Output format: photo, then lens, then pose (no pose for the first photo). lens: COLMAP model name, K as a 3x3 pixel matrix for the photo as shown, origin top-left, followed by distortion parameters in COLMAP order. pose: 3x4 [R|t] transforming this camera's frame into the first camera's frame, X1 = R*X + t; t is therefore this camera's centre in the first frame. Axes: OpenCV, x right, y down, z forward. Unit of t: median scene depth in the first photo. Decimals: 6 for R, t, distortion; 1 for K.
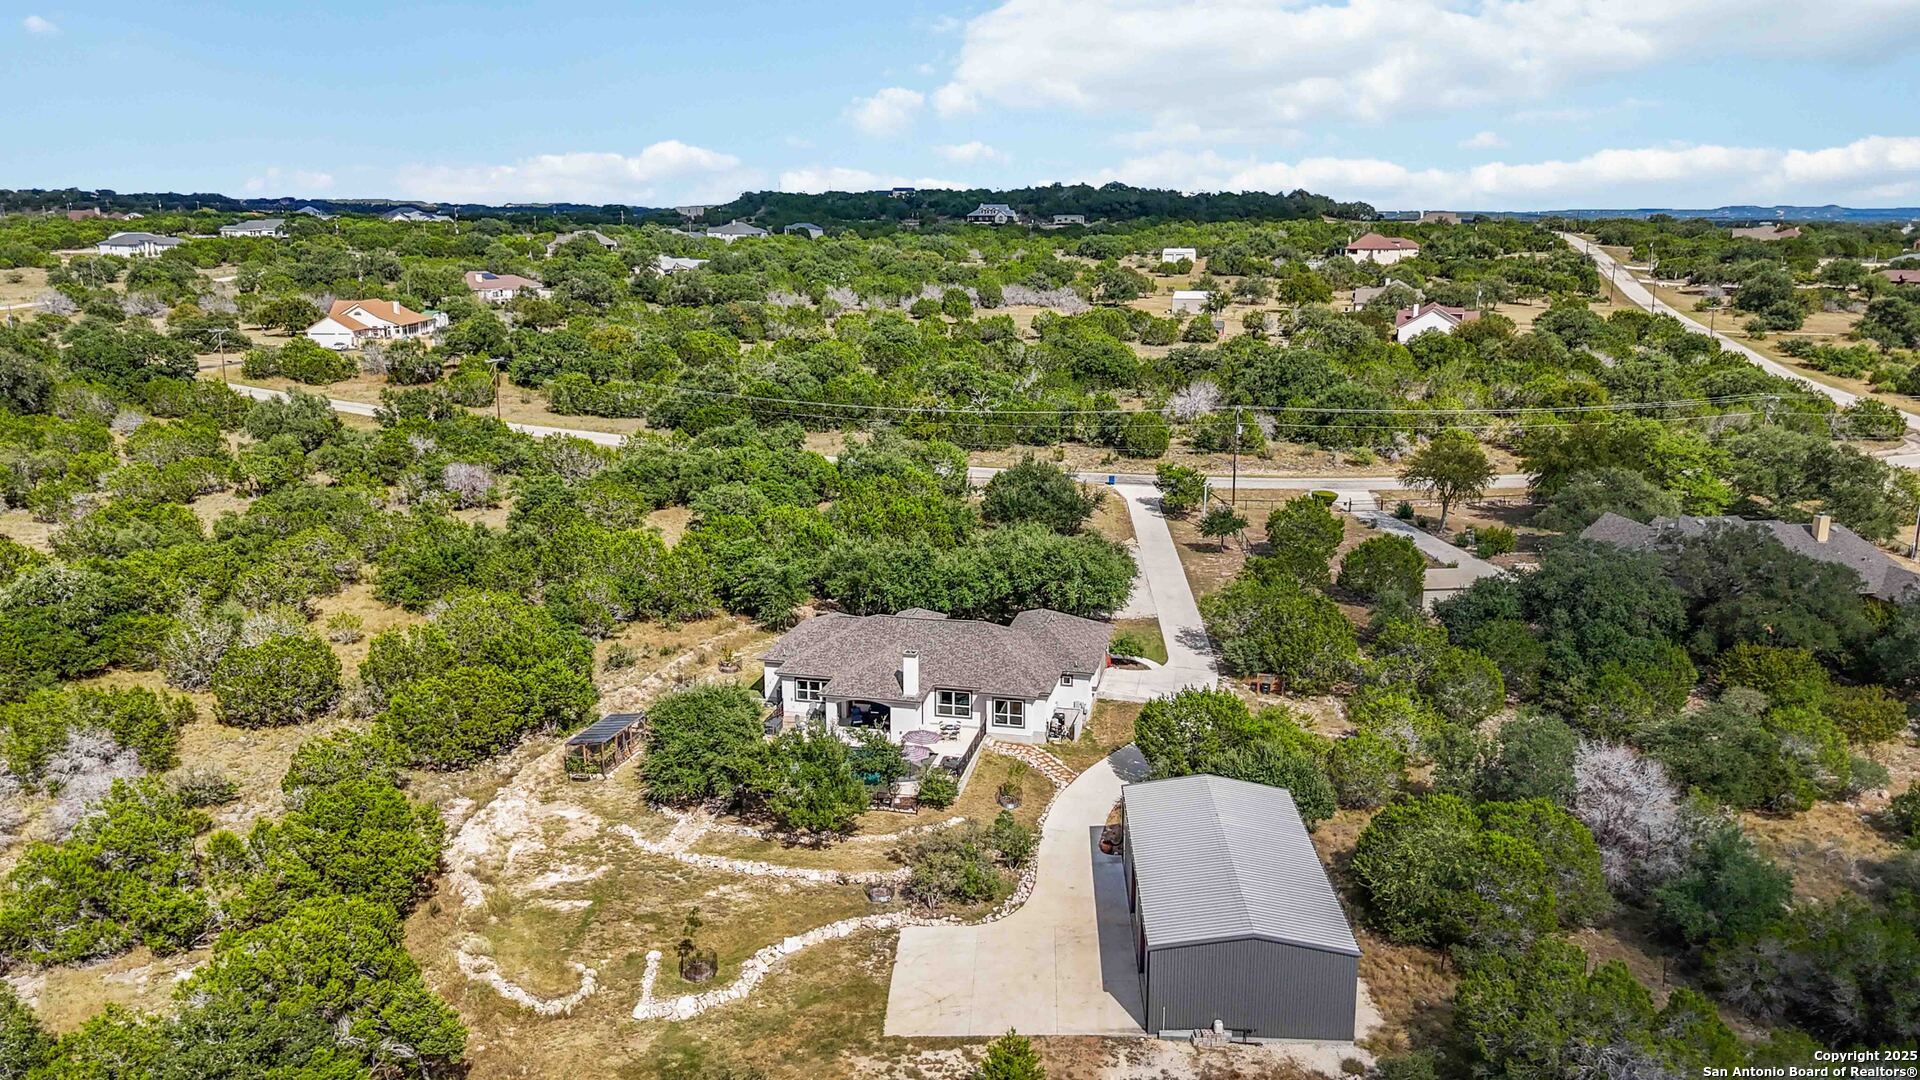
lens RADIAL K [[1414.7, 0, 960.0], [0, 1414.7, 540.0], [0, 0, 1]] dist [0.078810, -0.084103]
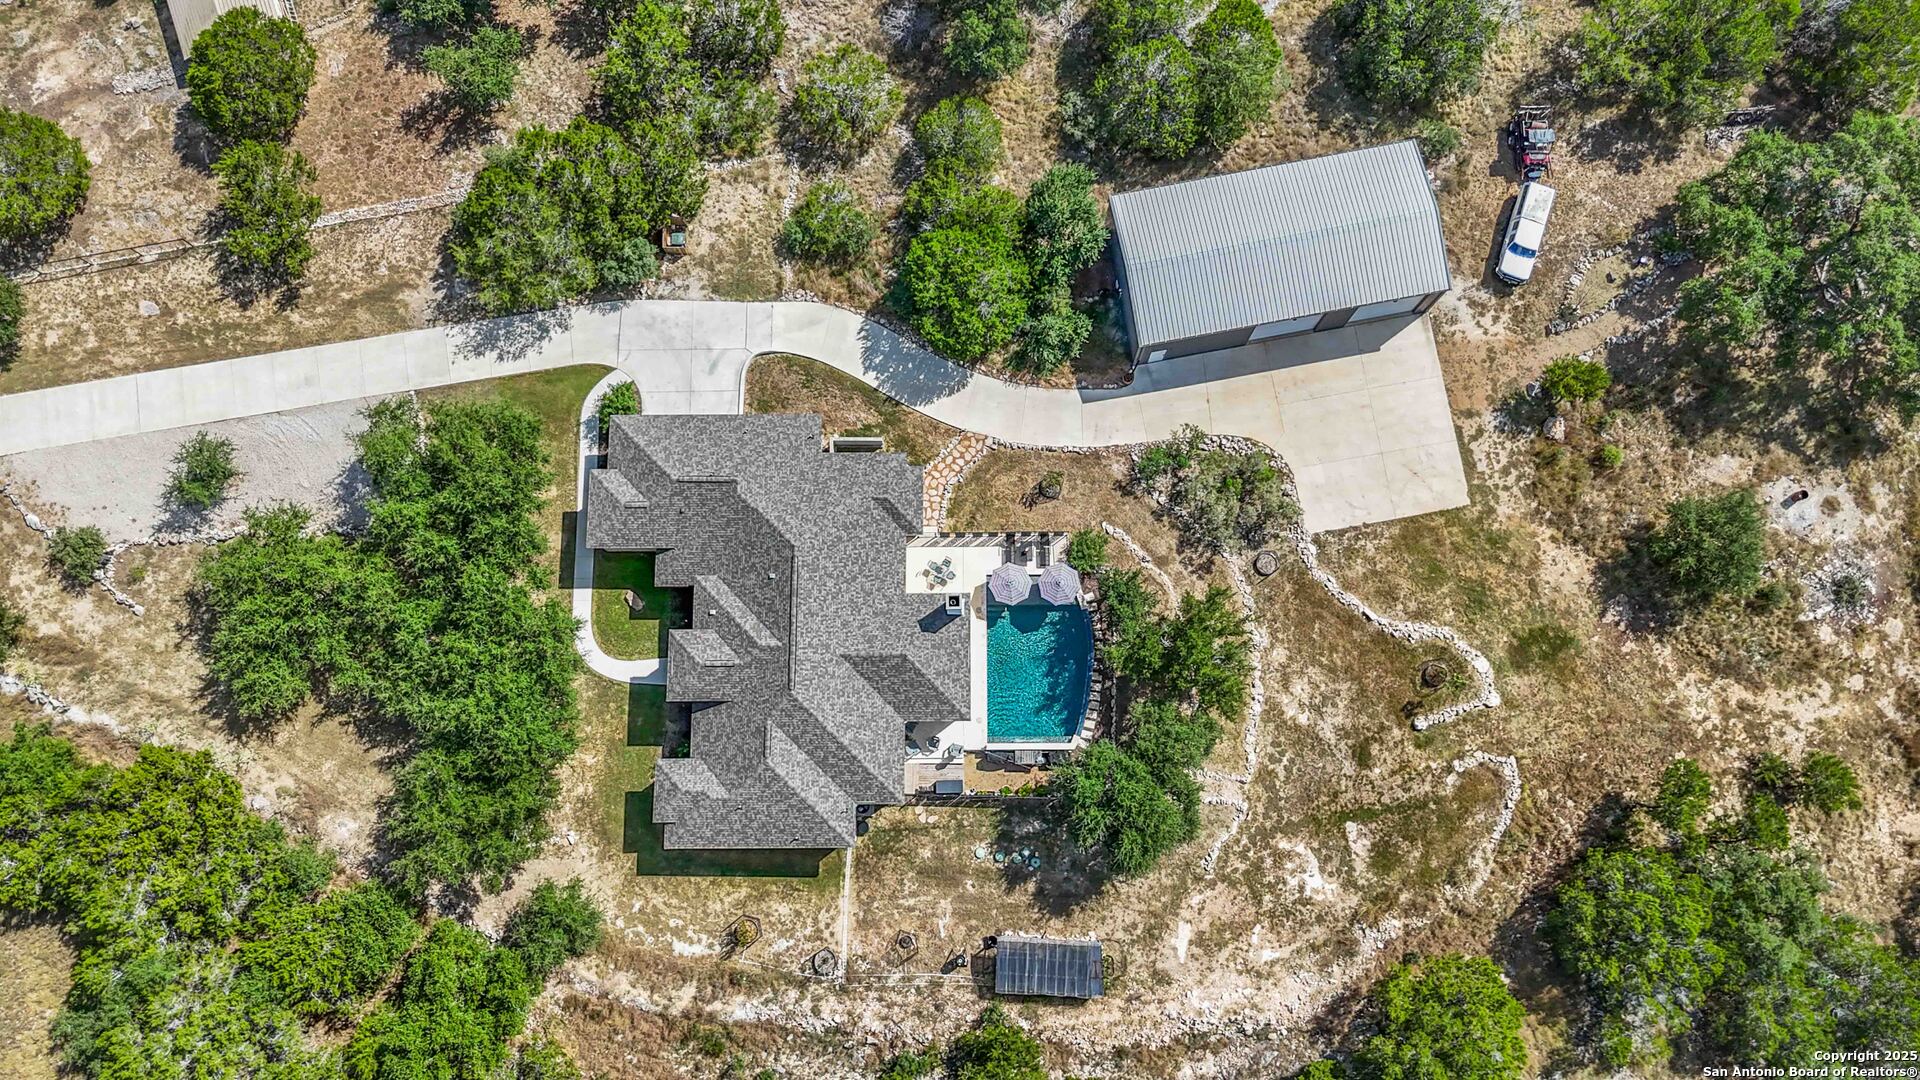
lens RADIAL K [[1414.7, 0, 960.0], [0, 1414.7, 540.0], [0, 0, 1]] dist [0.078810, -0.084103]
pose [[-0.226498, -0.958548, 0.172871, -0.129088], [0.234814, 0.118511, 0.964789, -0.642256], [-0.945284, 0.259116, 0.198237, 0.747156]]
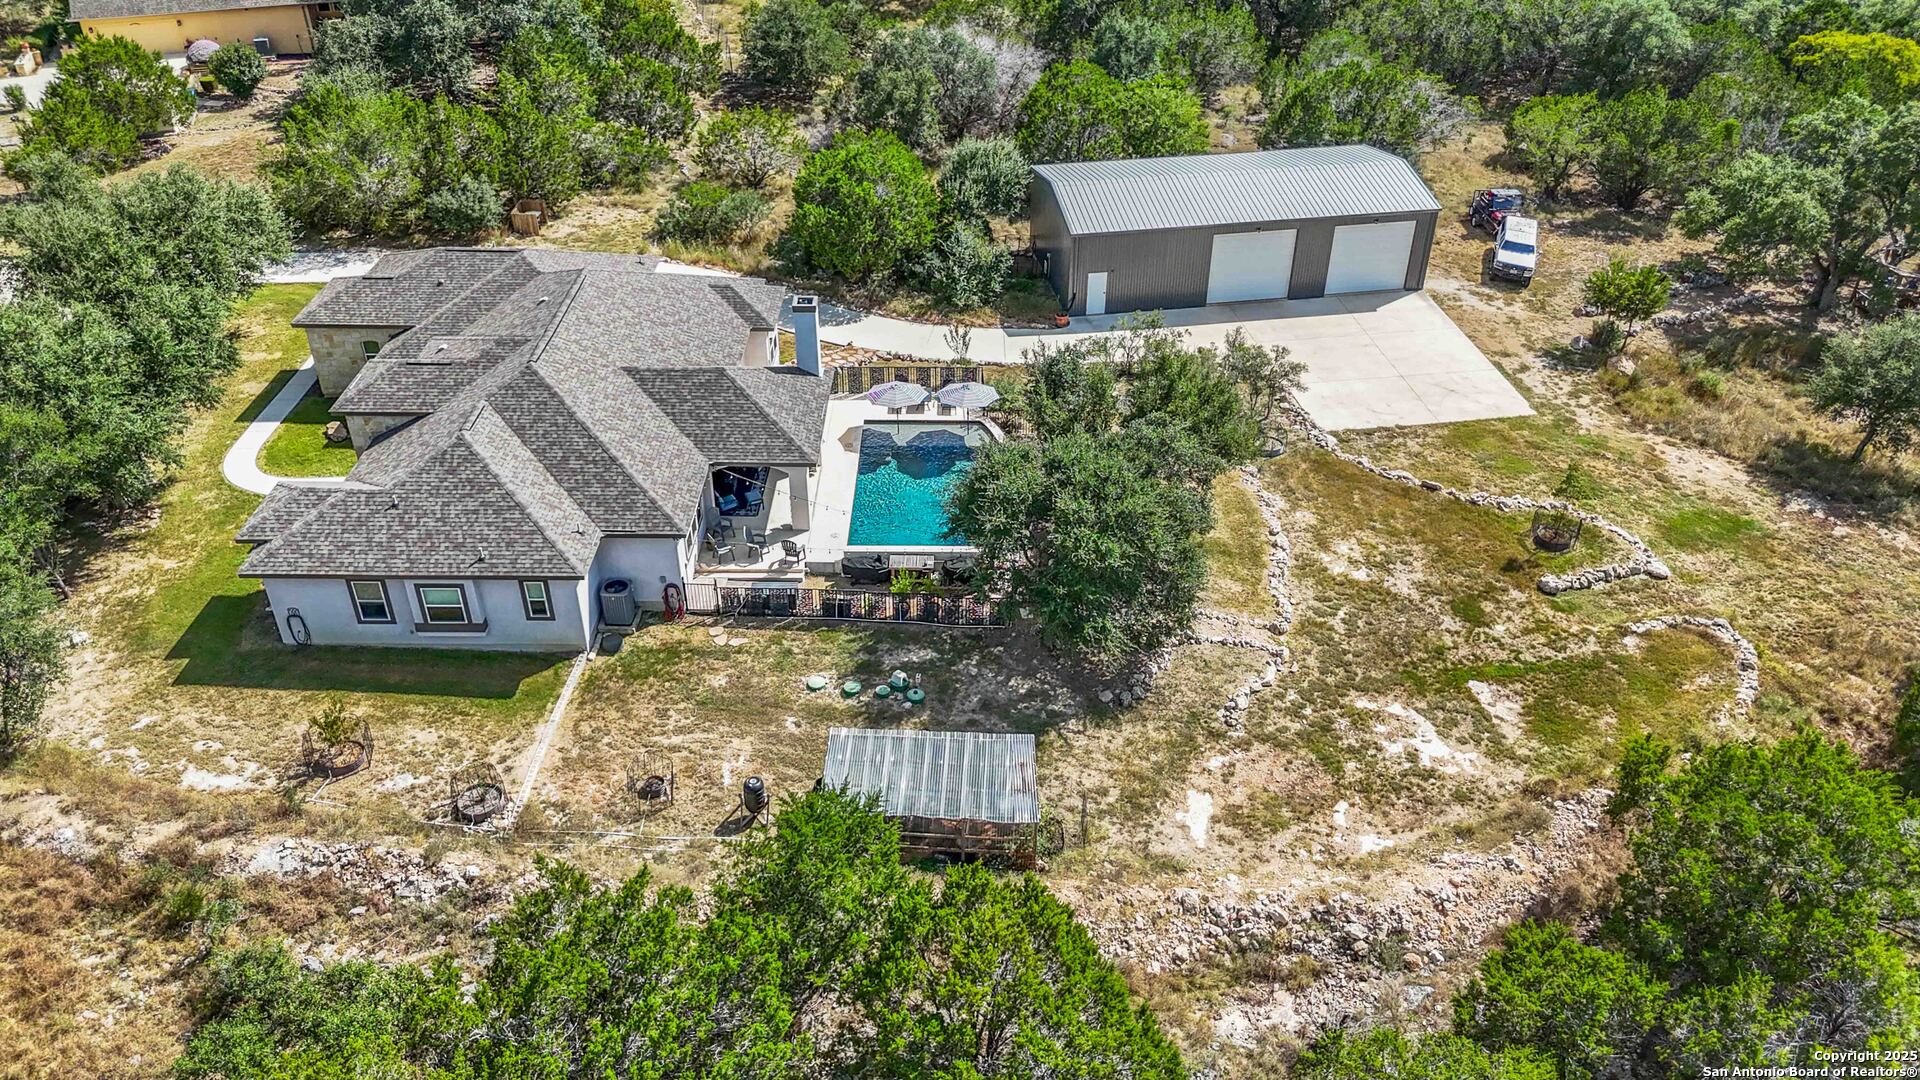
lens RADIAL K [[1411.1, 0, 960.0], [0, 1411.1, 540.0], [0, 0, 1]] dist [0.095428, -0.143230]
pose [[-0.214330, -0.545720, 0.810094, -0.494202], [0.217817, 0.781780, 0.584274, -0.142373], [-0.952165, 0.301680, -0.048692, 0.901926]]
